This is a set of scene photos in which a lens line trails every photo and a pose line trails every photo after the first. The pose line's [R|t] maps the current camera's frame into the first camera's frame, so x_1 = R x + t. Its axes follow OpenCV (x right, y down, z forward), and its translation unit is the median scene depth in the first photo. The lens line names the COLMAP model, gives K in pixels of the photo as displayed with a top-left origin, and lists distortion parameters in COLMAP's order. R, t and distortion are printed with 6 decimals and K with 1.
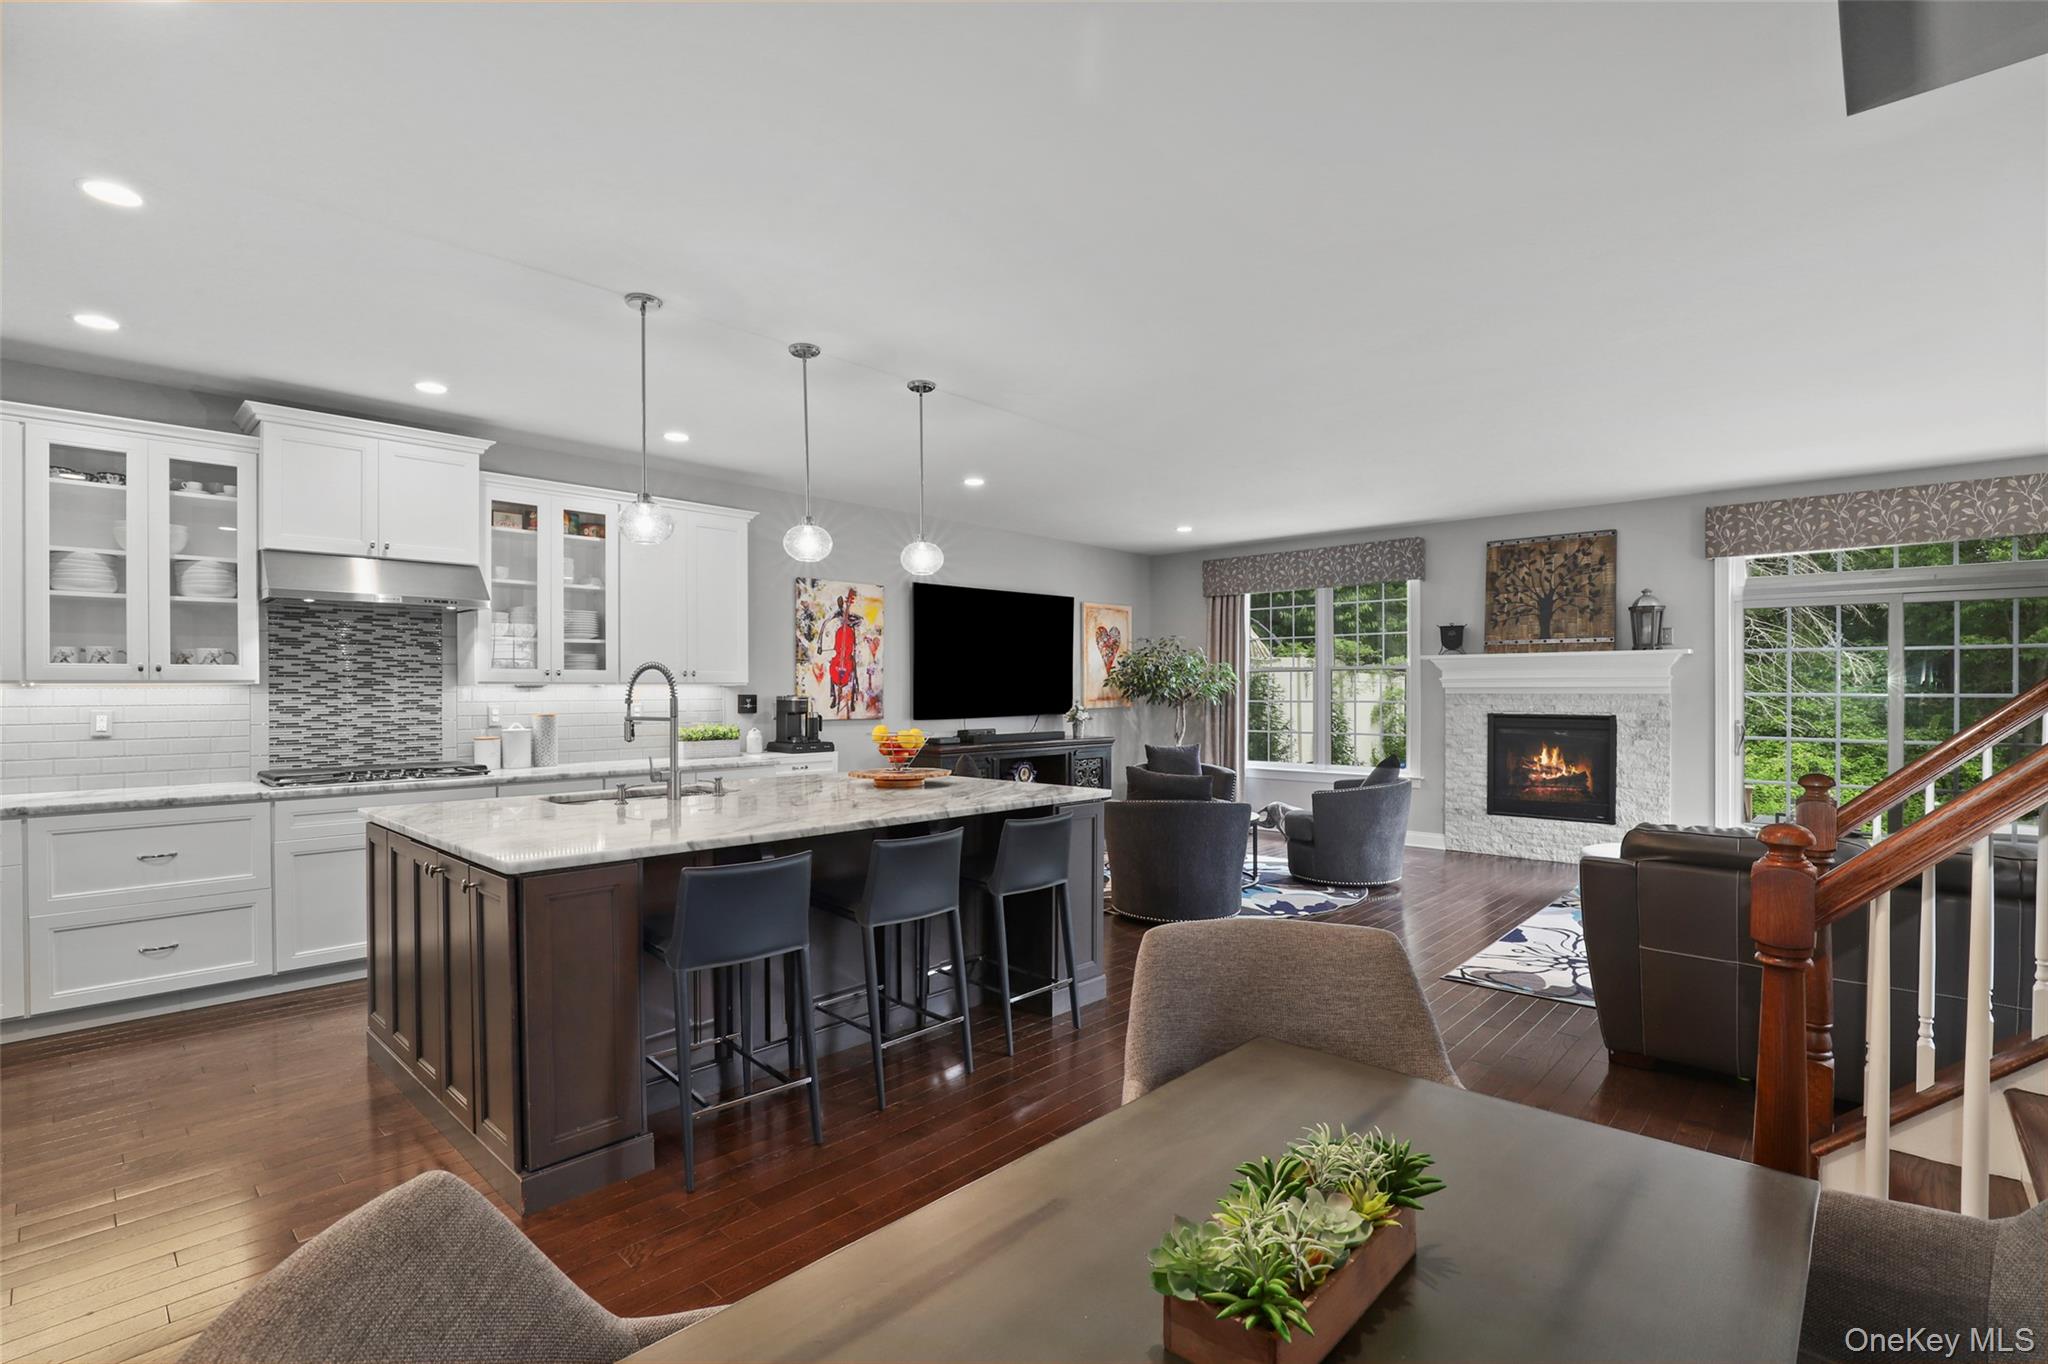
lens RADIAL K [[946.6, 0, 1040.1], [0, 946.6, 696.5], [0, 0, 1]] dist [-0.034544, 0.004653]
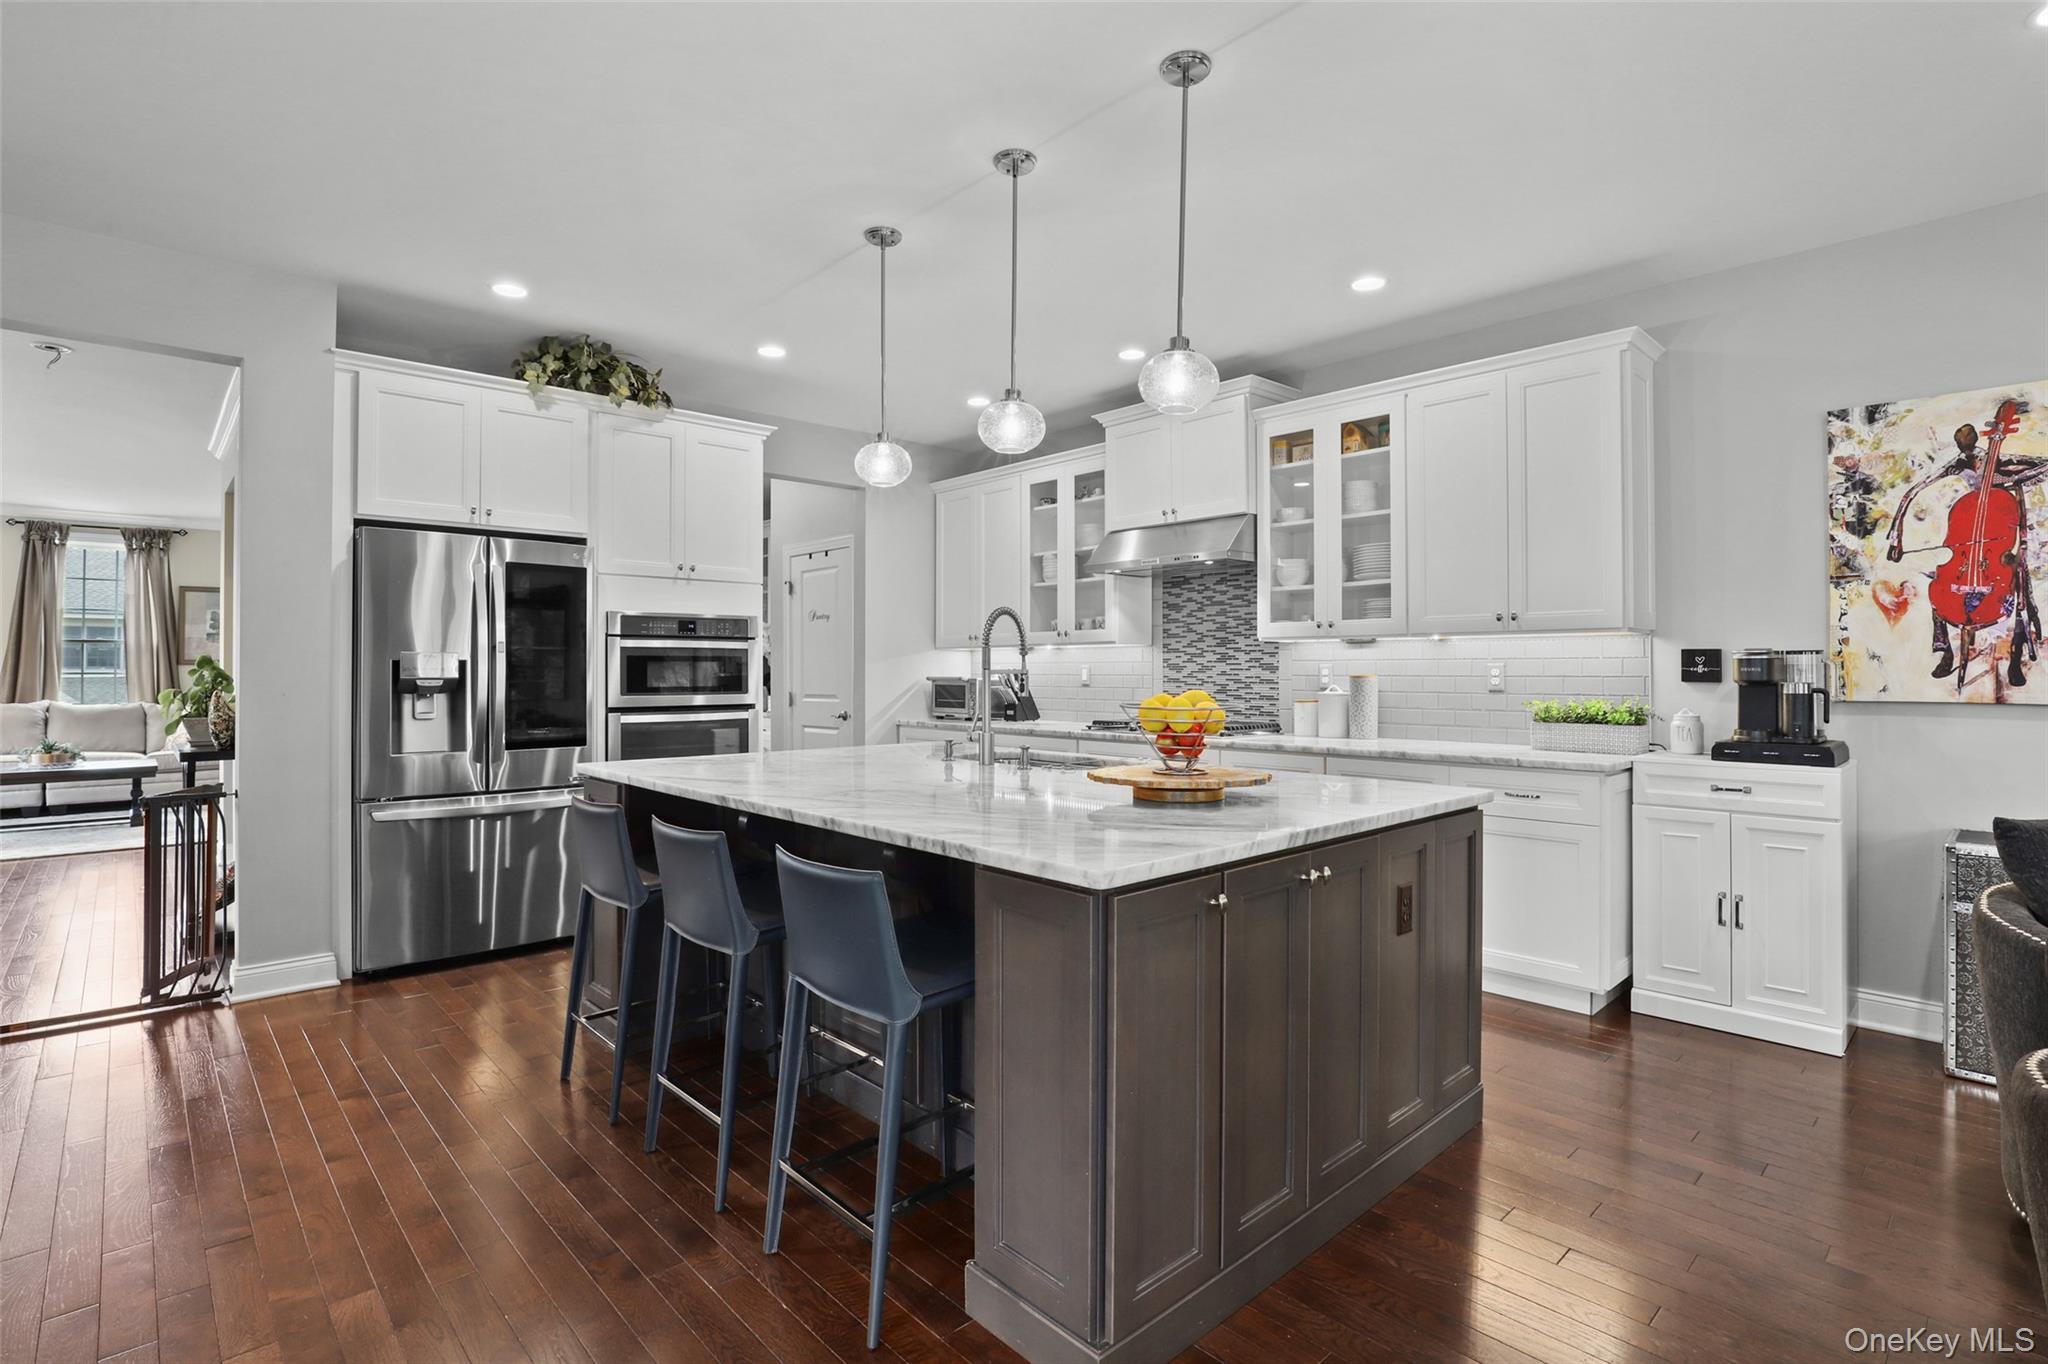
lens RADIAL K [[985.4, 0, 1032.4], [0, 985.4, 679.4], [0, 0, 1]] dist [-0.020102, 0.000461]
pose [[-0.073481, 0.011521, -0.997230, 0.367085], [-0.006745, 0.999905, 0.012049, 0.014466], [0.997274, 0.007611, -0.073396, 0.803450]]
